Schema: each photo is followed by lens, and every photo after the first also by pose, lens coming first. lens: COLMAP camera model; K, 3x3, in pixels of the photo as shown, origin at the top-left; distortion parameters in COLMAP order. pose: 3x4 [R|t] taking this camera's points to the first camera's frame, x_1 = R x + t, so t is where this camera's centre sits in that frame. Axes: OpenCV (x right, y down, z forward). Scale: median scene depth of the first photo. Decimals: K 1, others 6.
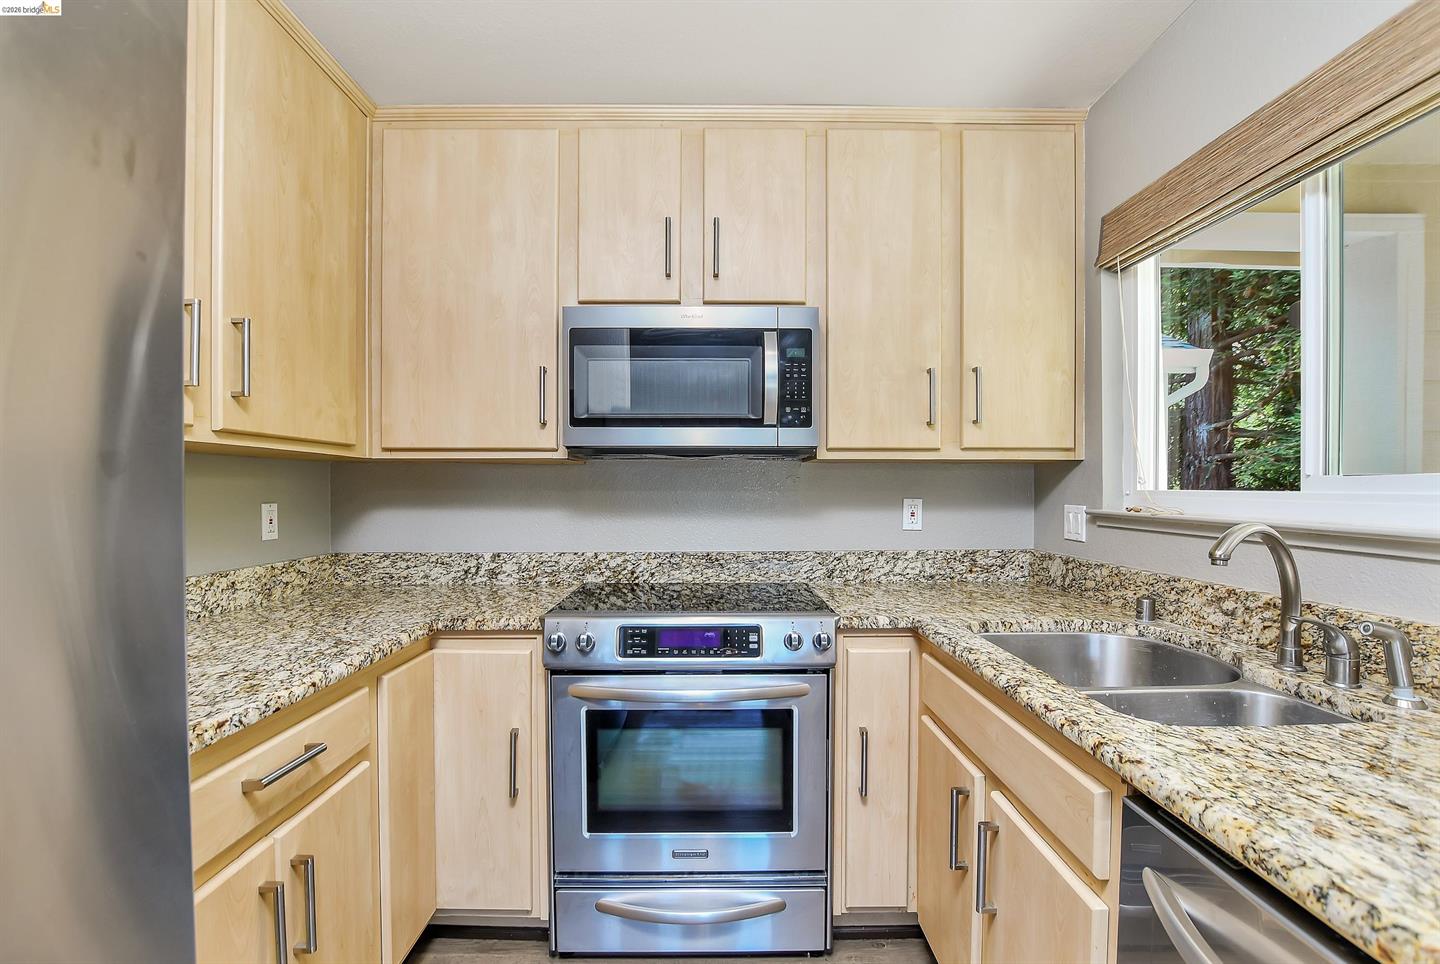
lens RADIAL K [[665.3, 0, 722.4], [0, 665.3, 498.4], [0, 0, 1]] dist [-0.026437, 0.000172]
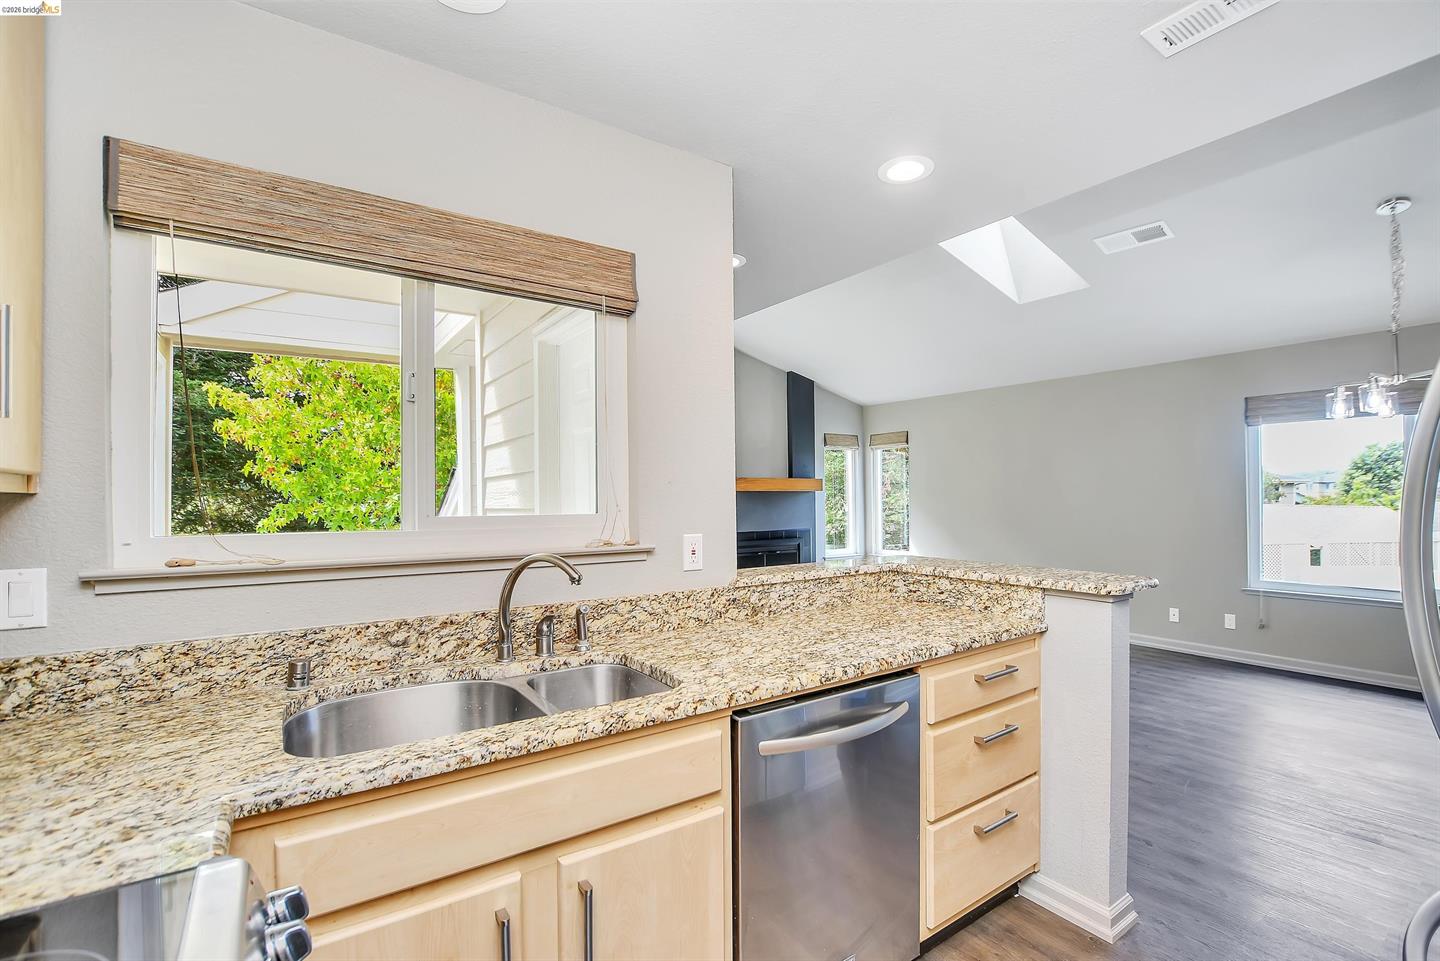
lens RADIAL K [[652.0, 0, 735.5], [0, 652.0, 492.4], [0, 0, 1]] dist [-0.022430, 0.000251]
pose [[-0.571089, 0.009091, 0.820838, -0.346058], [0.018652, 0.999824, 0.001904, -0.054707], [-0.820676, 0.016398, -0.571158, 0.924019]]
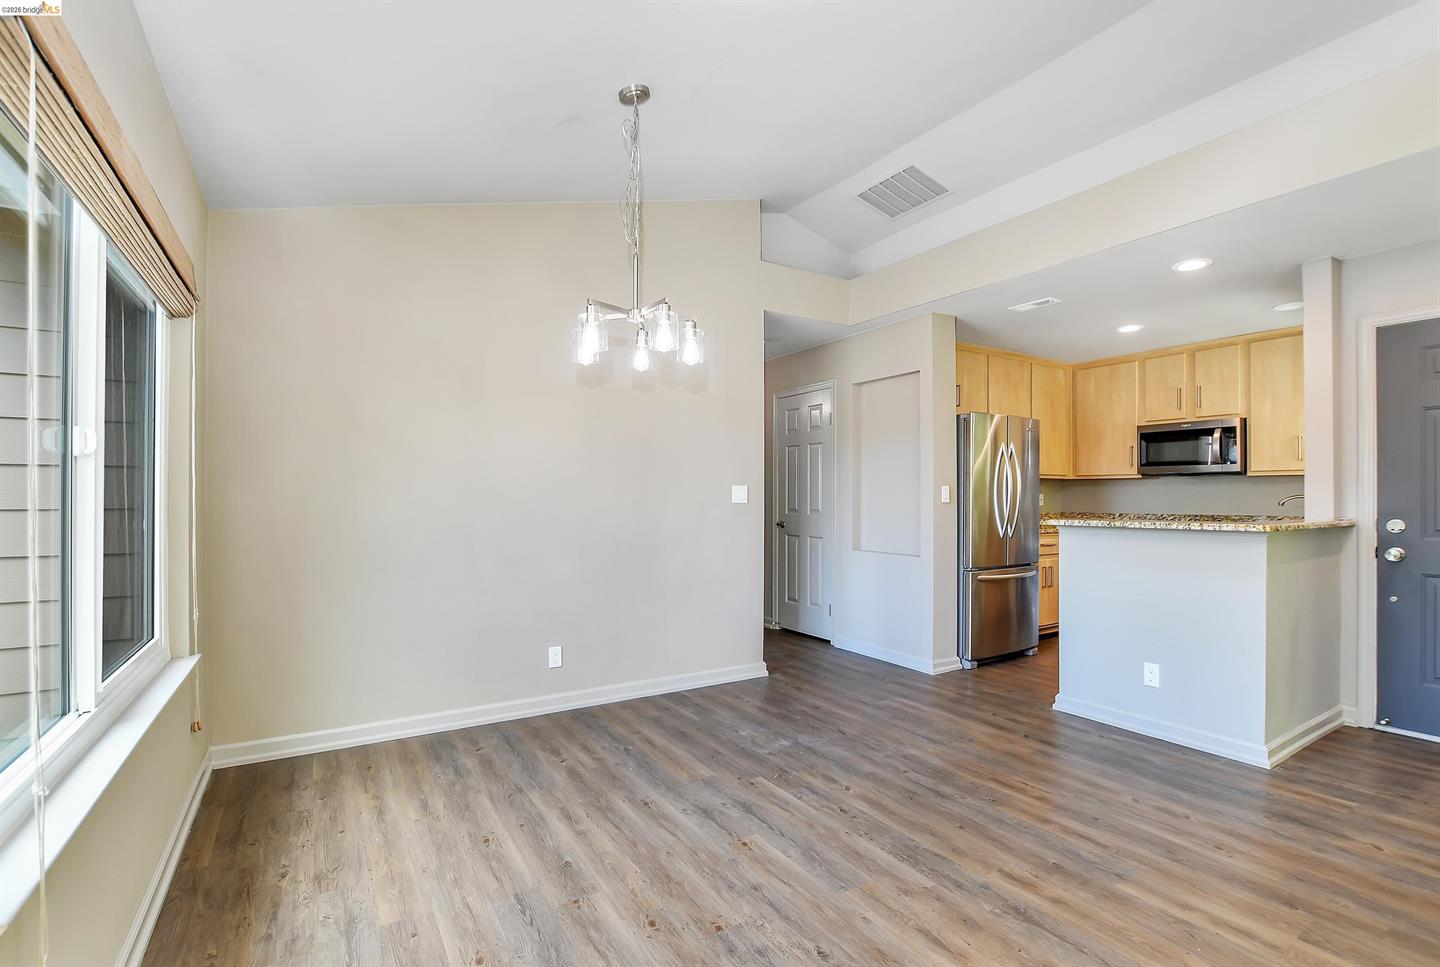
lens RADIAL K [[656.0, 0, 724.6], [0, 656.0, 491.9], [0, 0, 1]] dist [-0.021615, 0.000052]
pose [[0.518349, -0.004695, -0.855156, 1.382985], [-0.013335, 0.999819, -0.013573, 0.069510], [0.855065, 0.018439, 0.518193, -2.216546]]
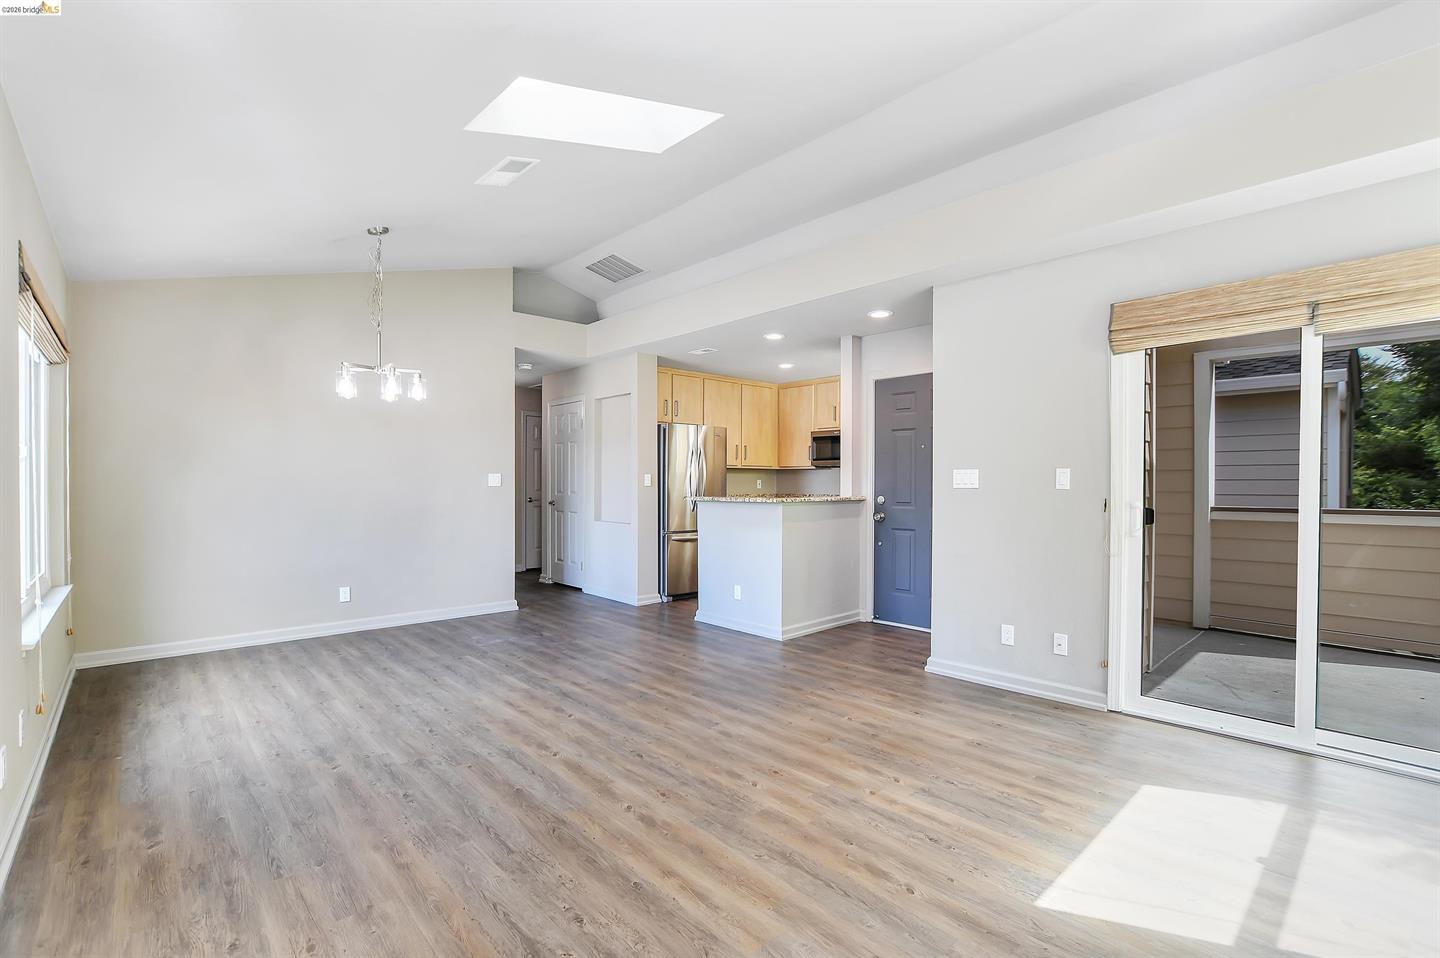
lens RADIAL K [[640.2, 0, 714.5], [0, 640.2, 484.7], [0, 0, 1]] dist [-0.018143, 0.000951]
pose [[0.662112, 0.005087, -0.749388, 2.542964], [-0.012704, 0.999909, -0.004437, 0.069224], [0.749297, 0.012458, 0.662116, -2.244747]]
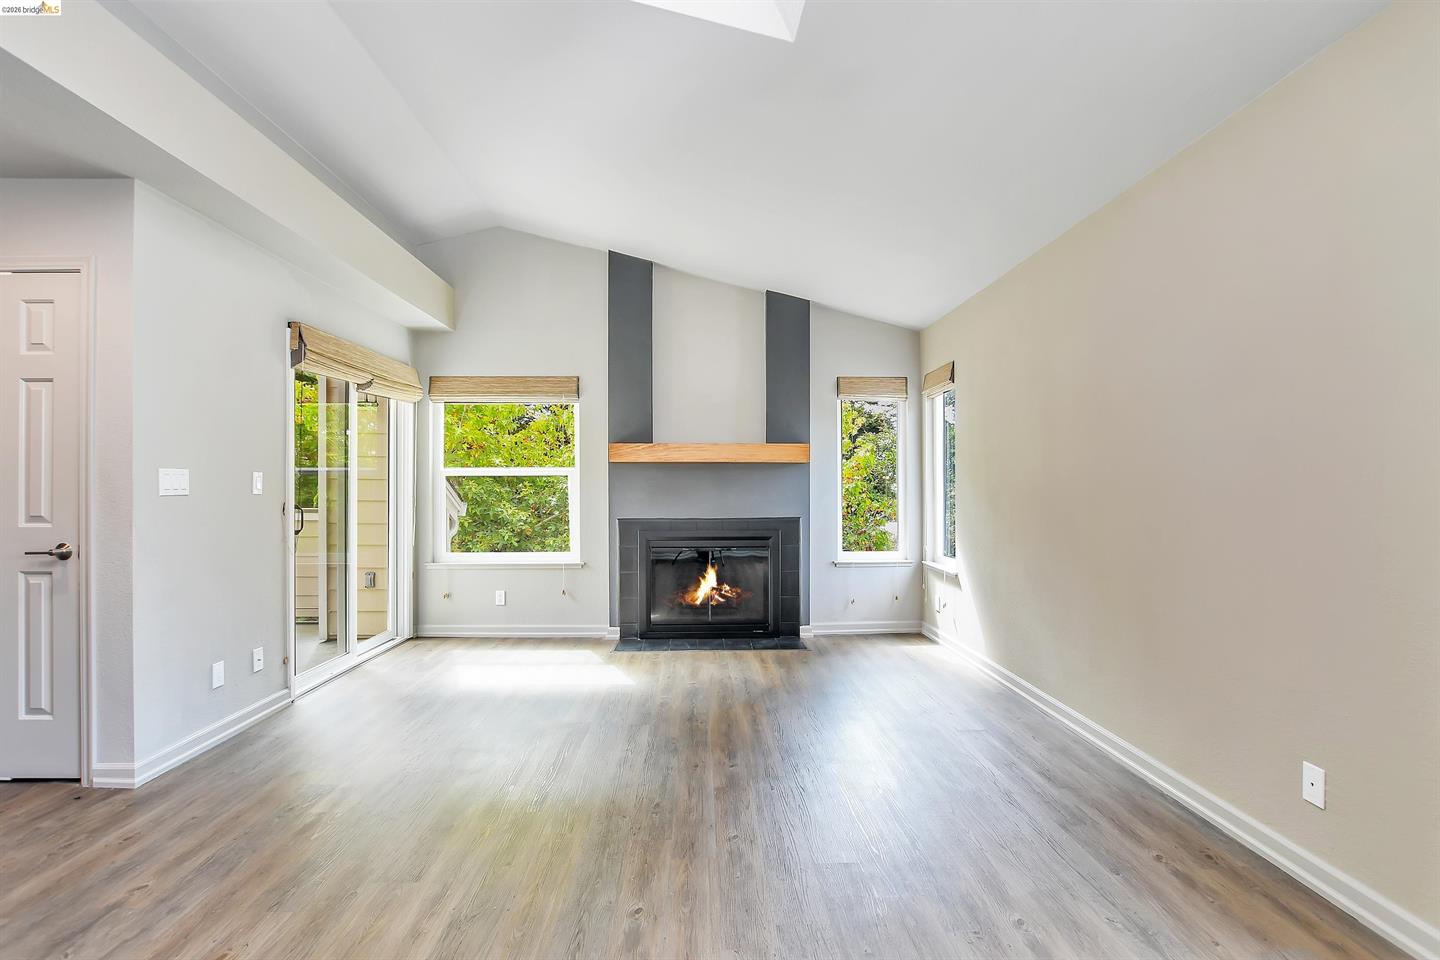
lens RADIAL K [[664.6, 0, 720.7], [0, 664.6, 488.3], [0, 0, 1]] dist [-0.024973, 0.000781]
pose [[-0.009639, 0.001312, 0.999953, -0.087353], [0.015031, 0.999886, -0.001167, 0.065892], [-0.999841, 0.015019, -0.009657, -1.480932]]
